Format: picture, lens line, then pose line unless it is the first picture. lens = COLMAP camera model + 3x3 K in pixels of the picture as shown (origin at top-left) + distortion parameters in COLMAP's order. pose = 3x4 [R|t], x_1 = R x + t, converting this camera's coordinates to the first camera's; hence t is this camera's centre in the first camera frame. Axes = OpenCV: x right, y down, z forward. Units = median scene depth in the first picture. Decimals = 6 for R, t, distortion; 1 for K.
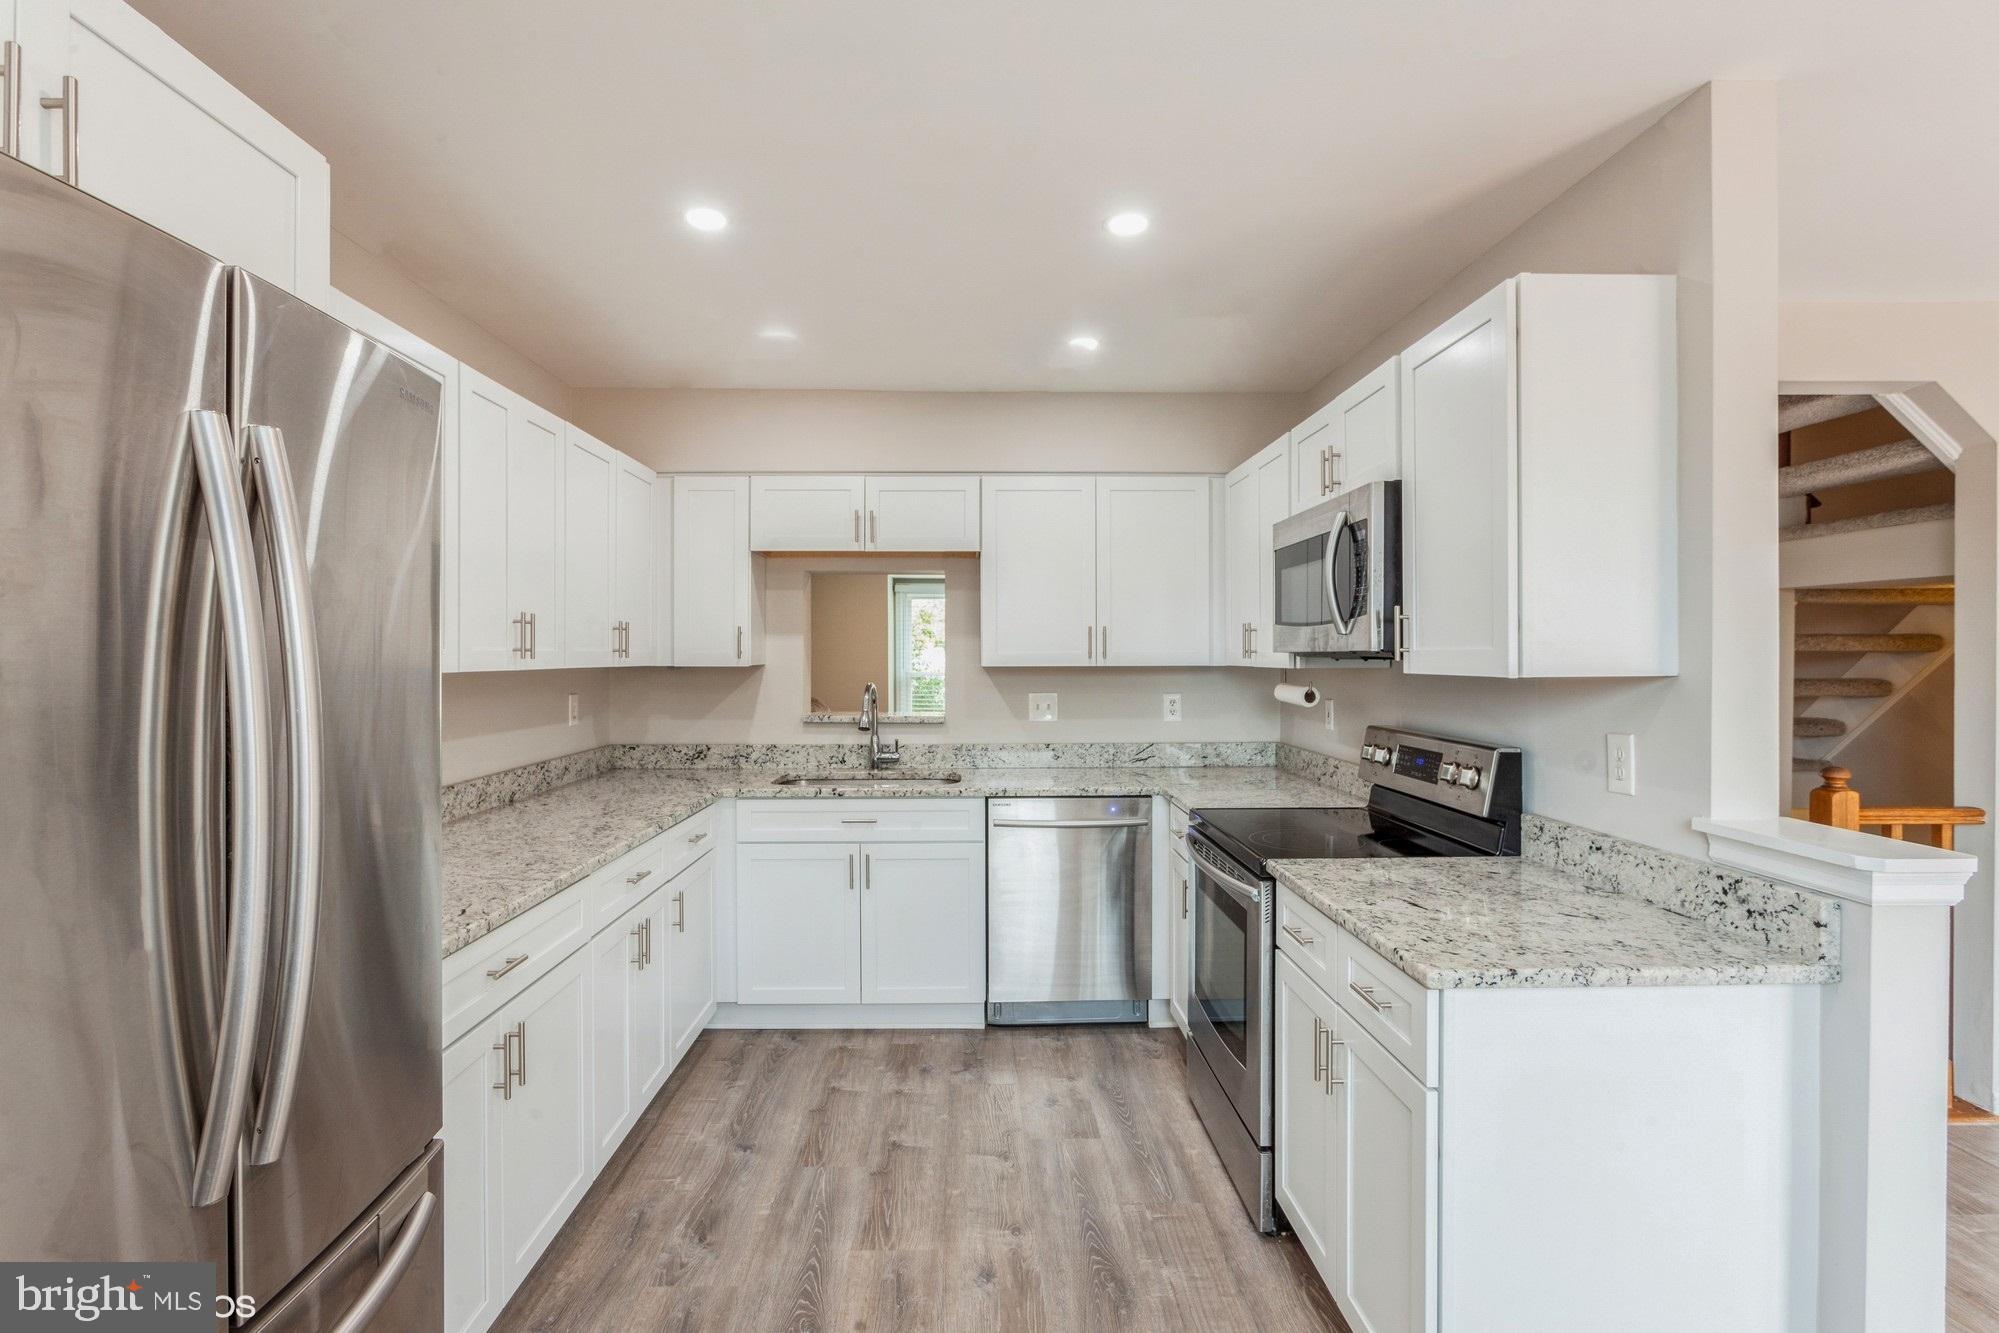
lens RADIAL K [[965.1, 0, 1009.9], [0, 965.1, 663.5], [0, 0, 1]] dist [-0.017106, 0.005764]
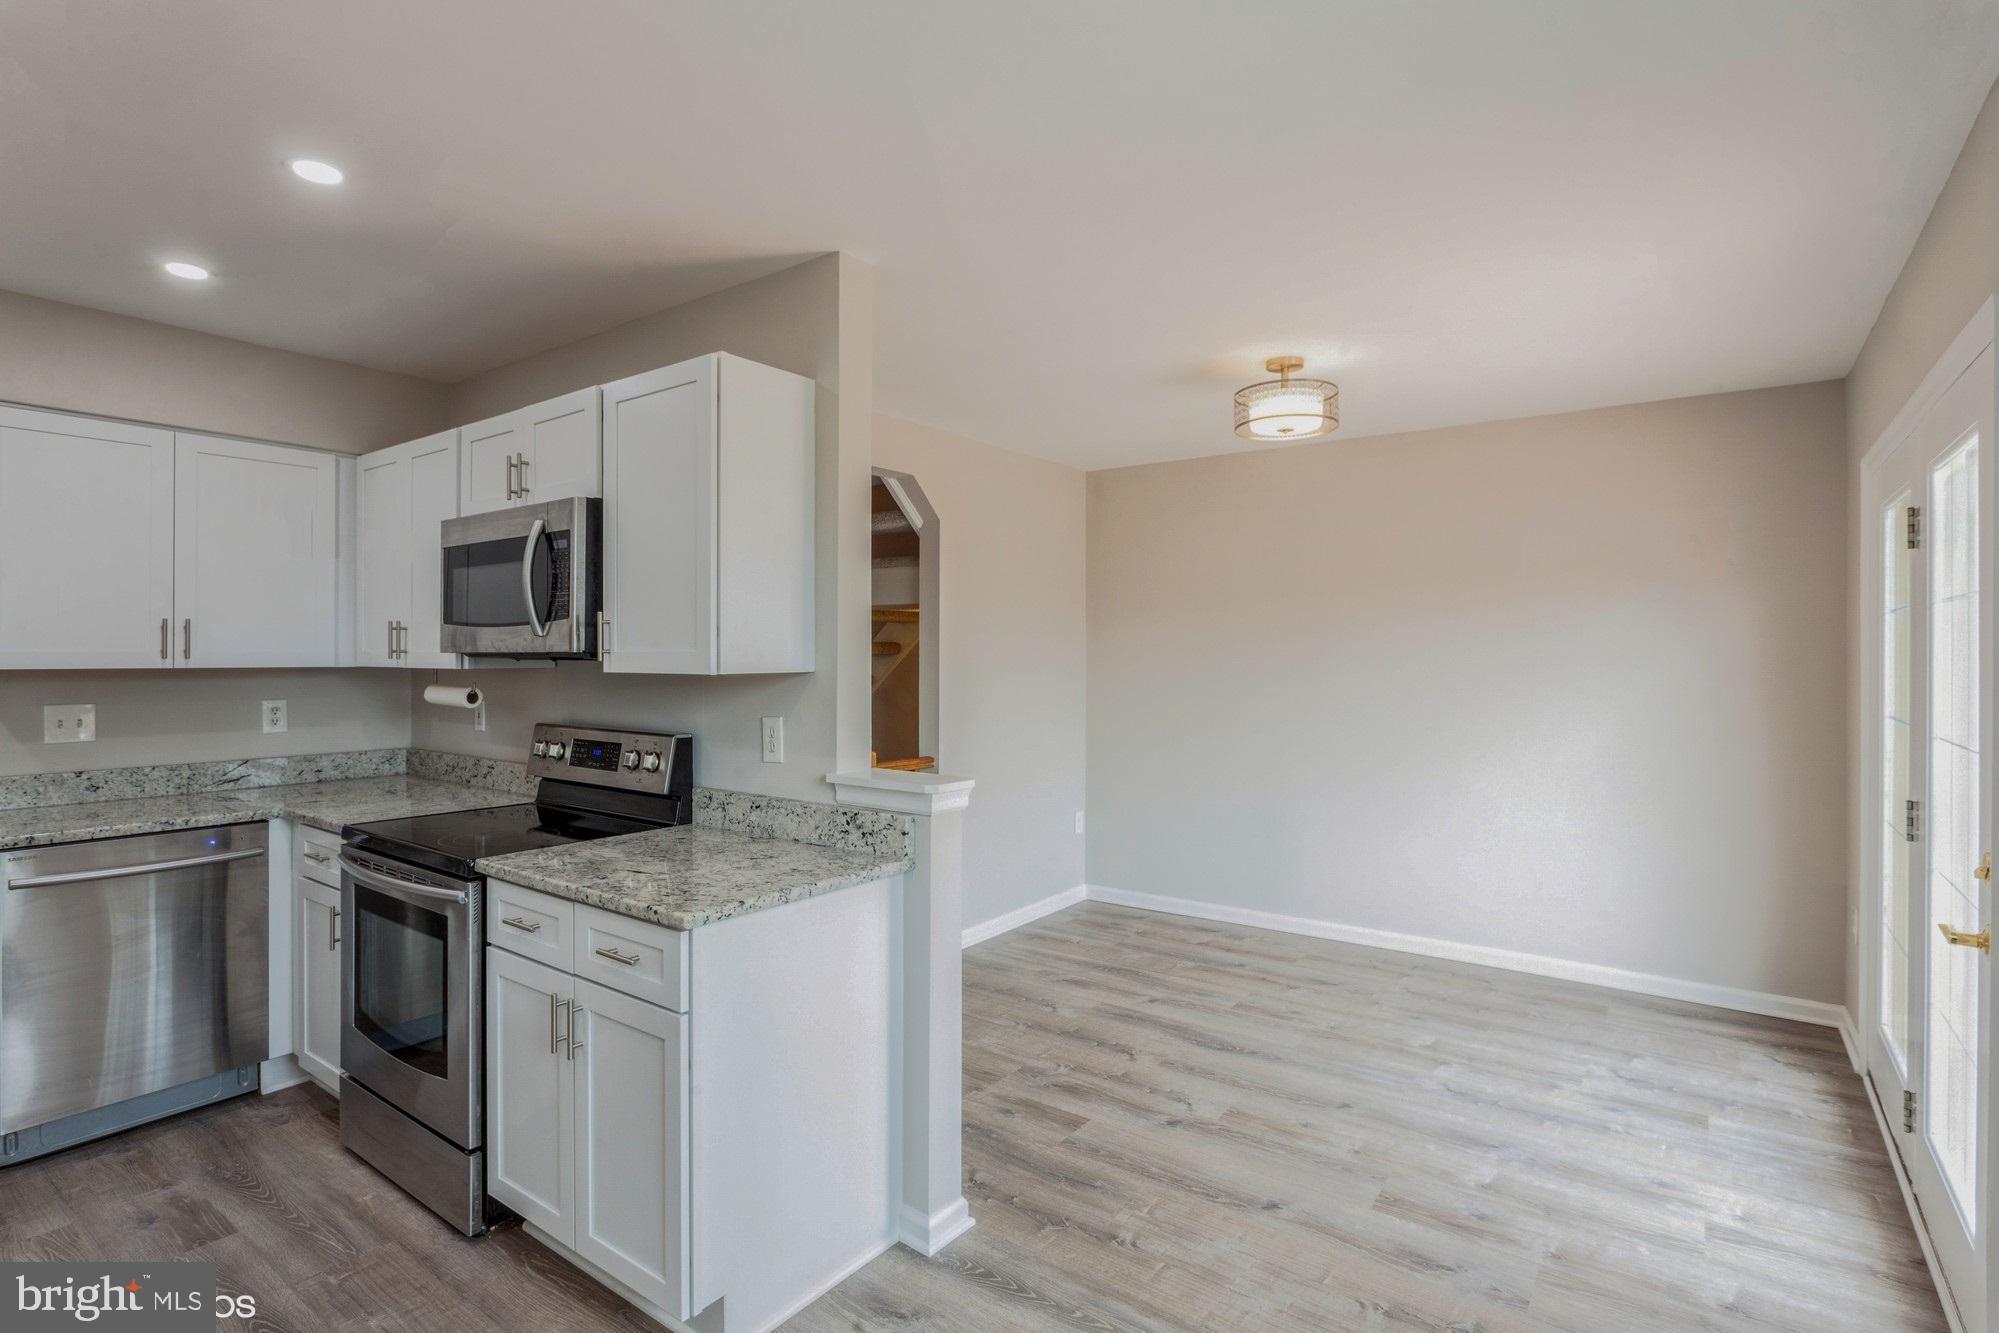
lens RADIAL K [[965.1, 0, 996.5], [0, 965.1, 659.4], [0, 0, 1]] dist [-0.017106, 0.005764]
pose [[0.610258, 0.000132, 0.792203, -0.186389], [0.003669, 0.999989, -0.002992, 0.000100], [-0.792194, 0.004732, 0.610251, -0.037911]]
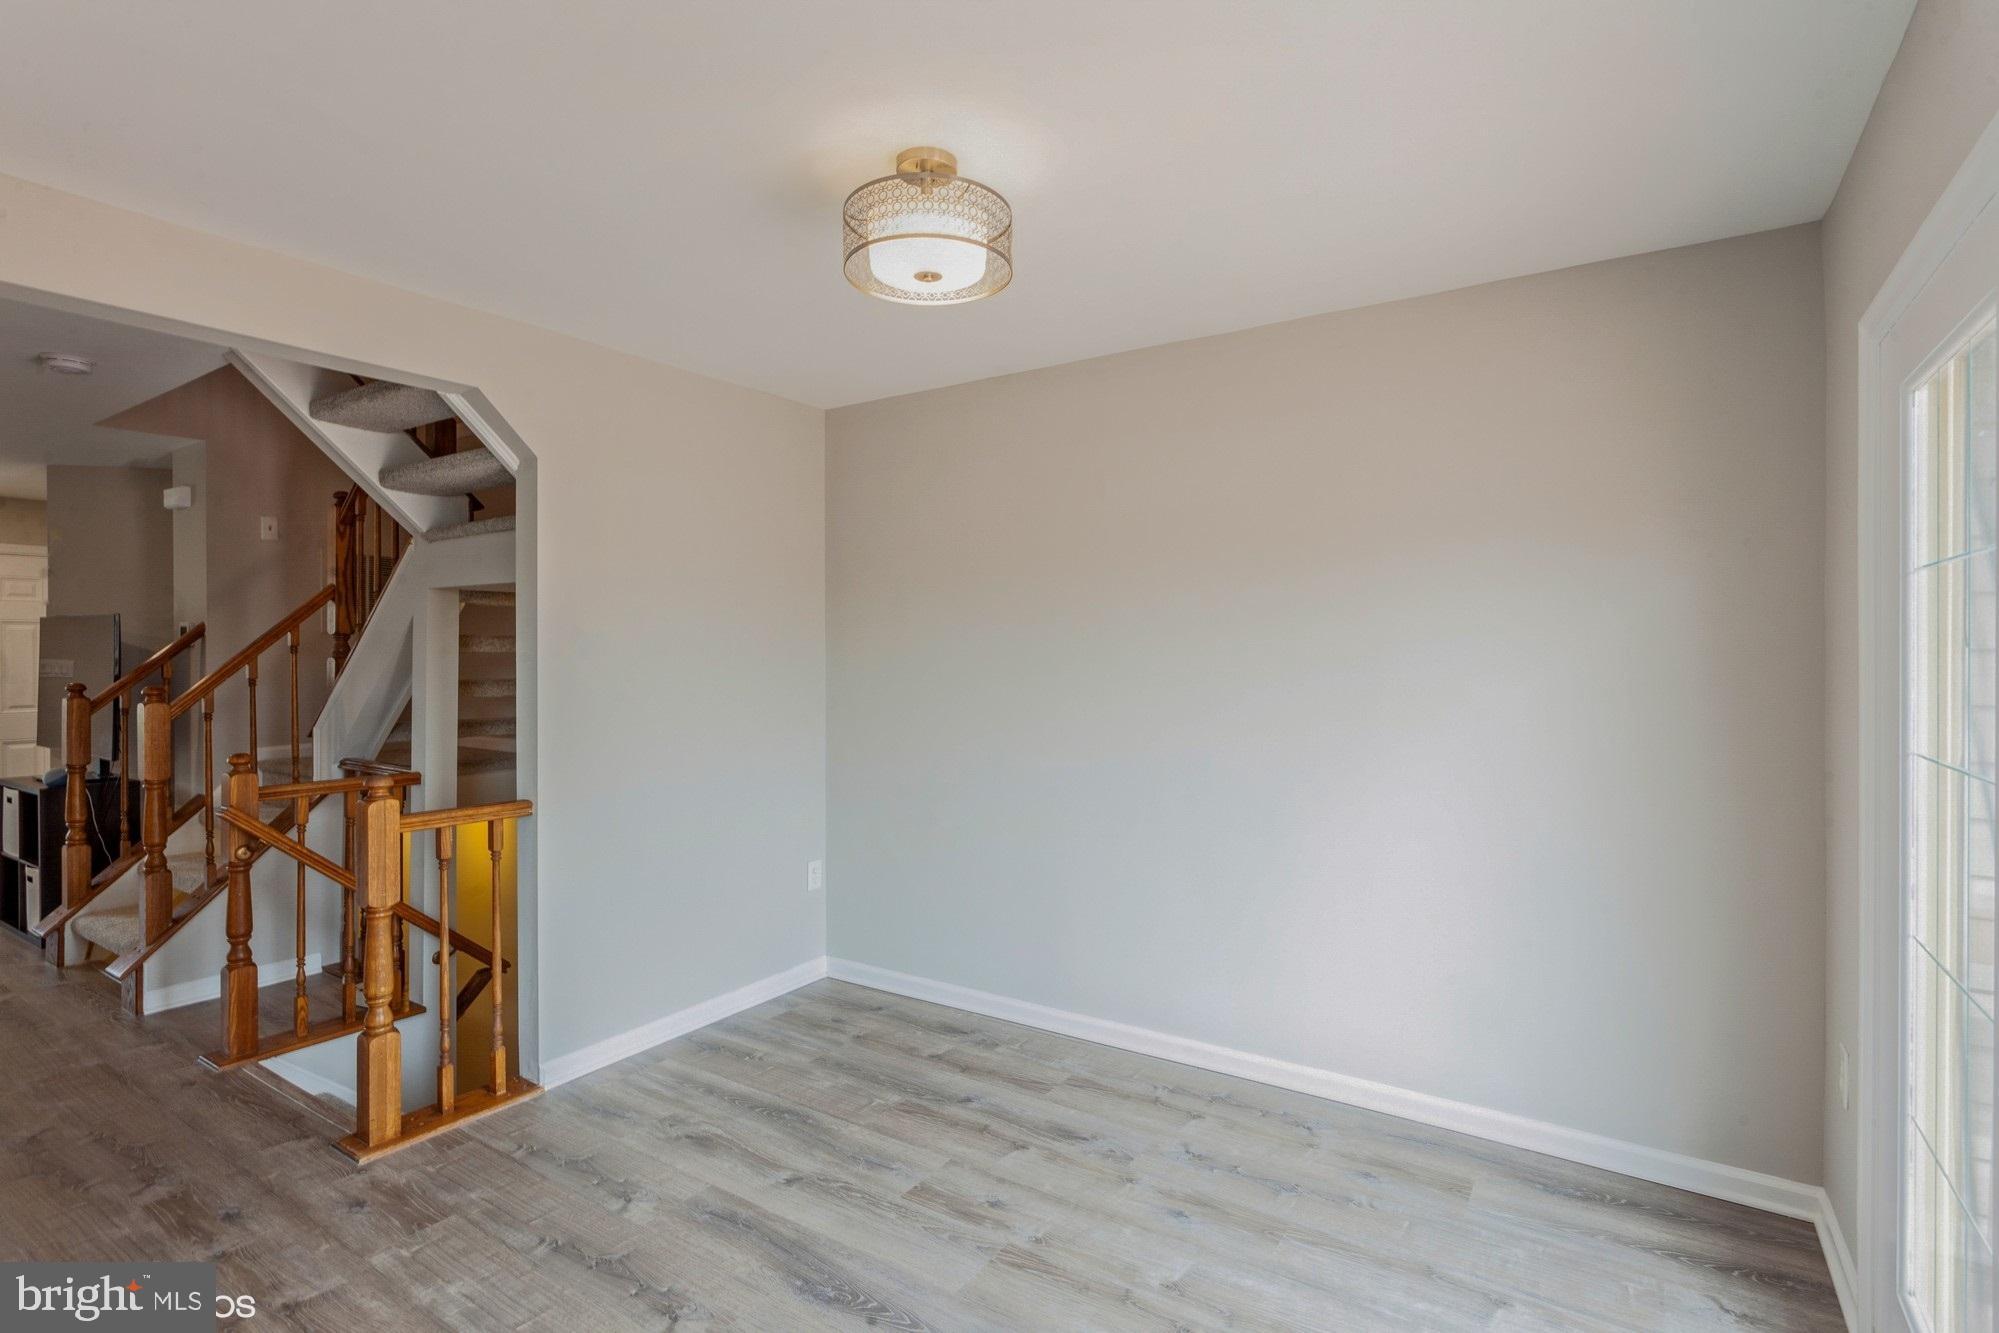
lens RADIAL K [[965.1, 0, 992.0], [0, 965.1, 659.8], [0, 0, 1]] dist [-0.017106, 0.005764]
pose [[0.575673, -0.004676, 0.817666, 0.548575], [0.008188, 0.999966, -0.000047, -0.000573], [-0.817639, 0.006722, 0.575692, -0.046402]]
